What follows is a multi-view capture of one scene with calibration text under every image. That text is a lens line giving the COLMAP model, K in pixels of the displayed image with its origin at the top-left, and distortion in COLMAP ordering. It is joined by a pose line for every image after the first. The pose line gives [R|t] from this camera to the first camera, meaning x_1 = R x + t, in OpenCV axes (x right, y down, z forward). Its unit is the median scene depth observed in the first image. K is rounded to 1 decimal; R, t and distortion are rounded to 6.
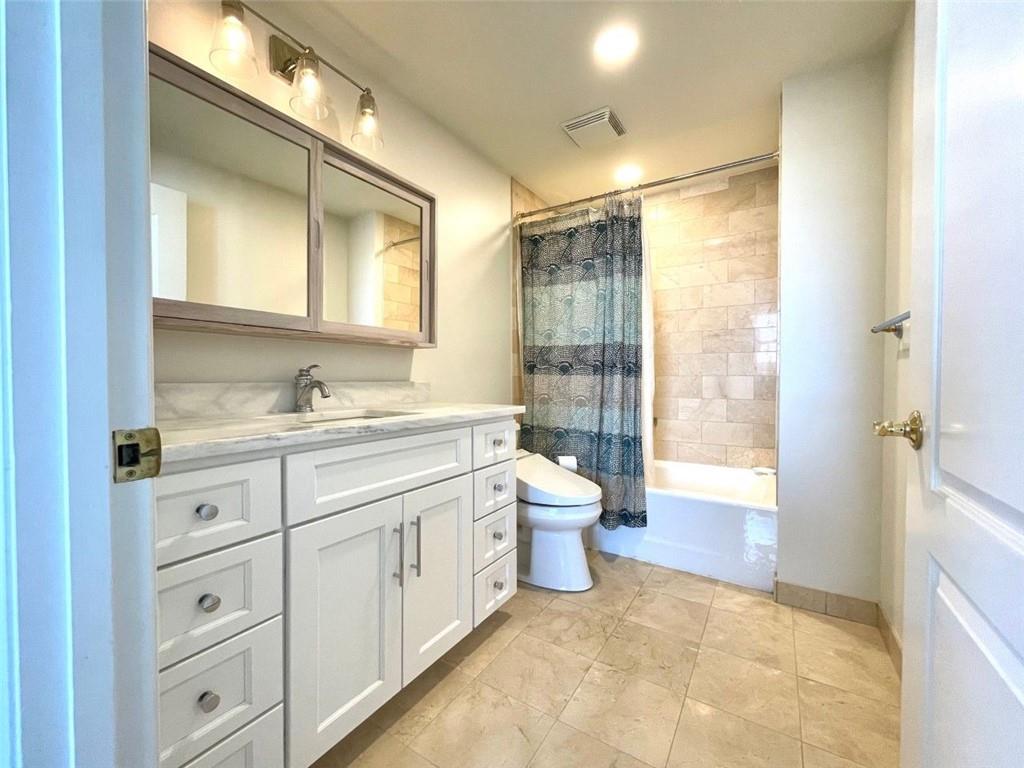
lens RADIAL K [[414.8, 0, 508.7], [0, 414.8, 386.6], [0, 0, 1]] dist [-0.005855, 0.000680]
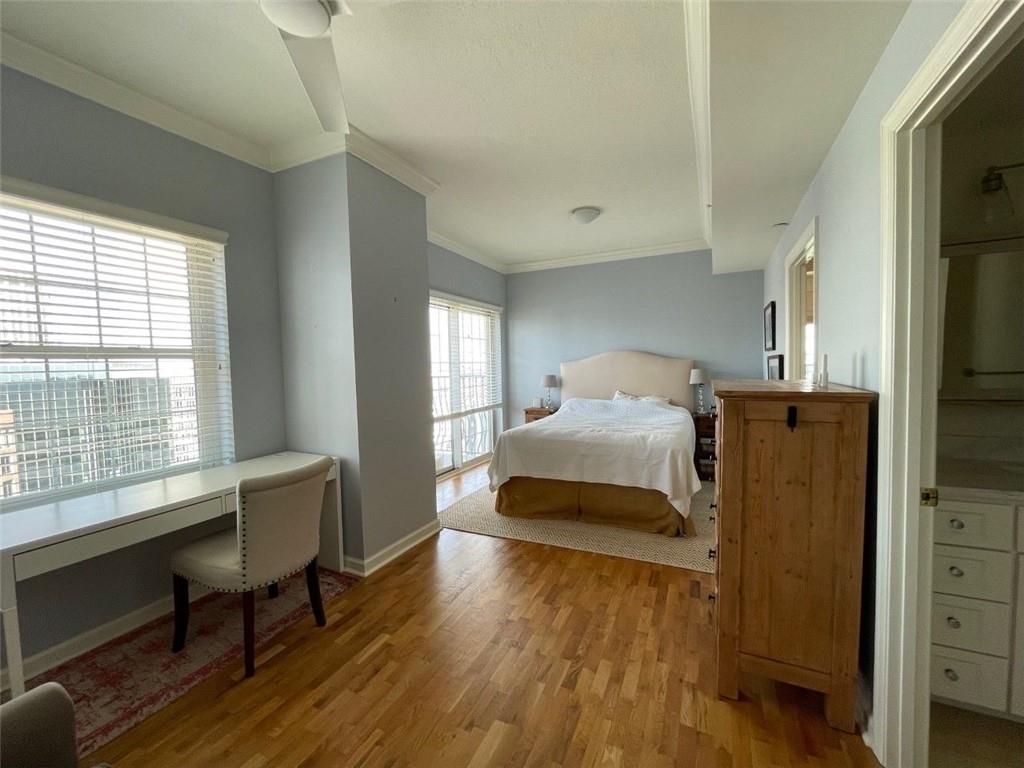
lens RADIAL K [[414.8, 0, 511.2], [0, 414.8, 384.2], [0, 0, 1]] dist [-0.005855, 0.000680]
pose [[0.109834, 0.041963, -0.993064, 0.283855], [0.007789, 0.999041, 0.043077, -0.138142], [0.993919, -0.012467, 0.109402, -0.391070]]
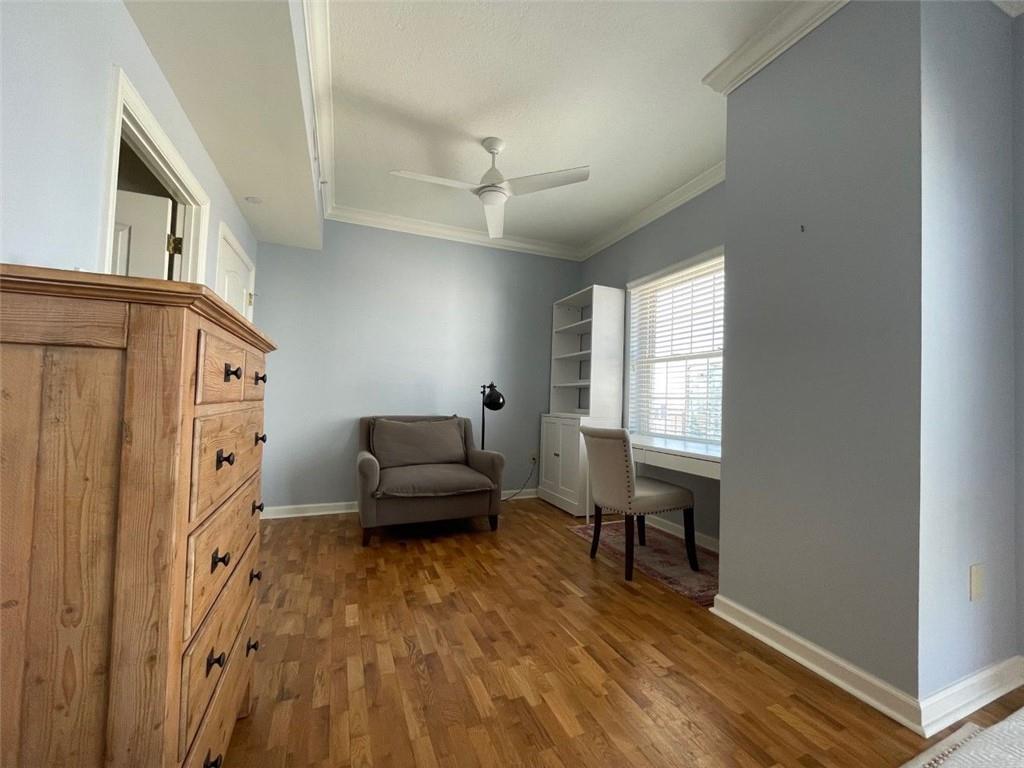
lens RADIAL K [[414.8, 0, 512.5], [0, 414.8, 384.1], [0, 0, 1]] dist [-0.005855, 0.000680]
pose [[-0.815969, -0.010353, 0.578003, -0.993446], [-0.024677, 0.999552, -0.016933, -0.035015], [-0.577569, -0.028080, -0.815859, 0.307402]]
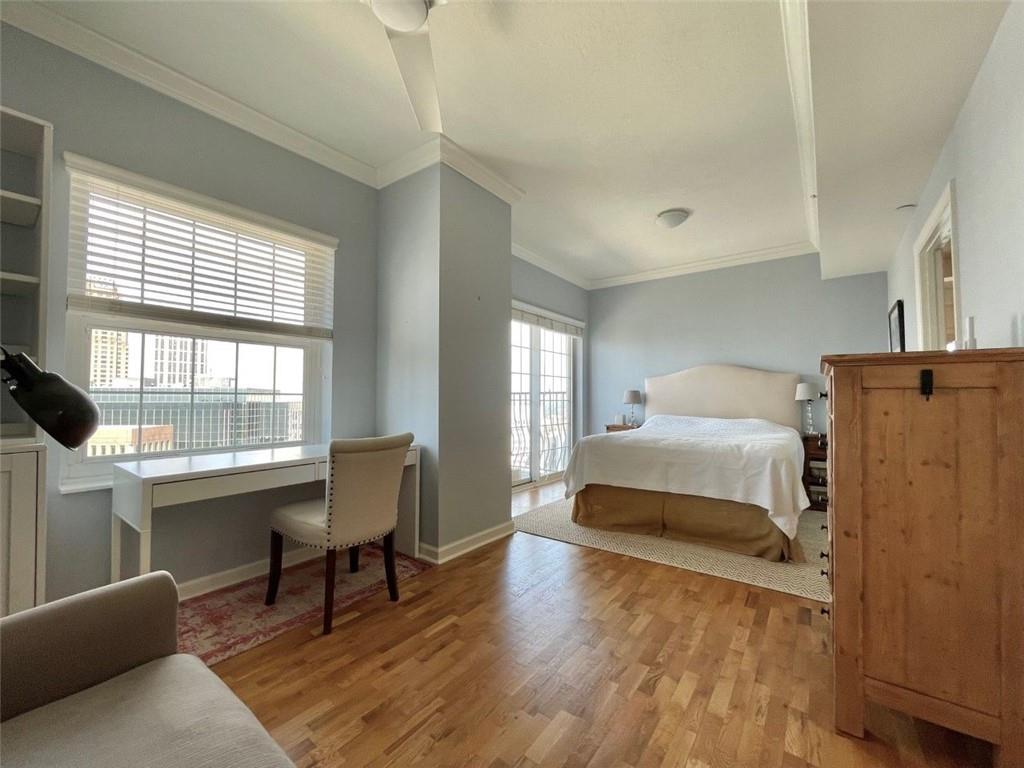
lens RADIAL K [[414.8, 0, 511.0], [0, 414.8, 384.2], [0, 0, 1]] dist [-0.005855, 0.000680]
pose [[-0.088706, -0.038748, -0.995304, 0.276197], [-0.018009, 0.999142, -0.037292, -0.027009], [0.995895, 0.014616, -0.089328, -0.377083]]
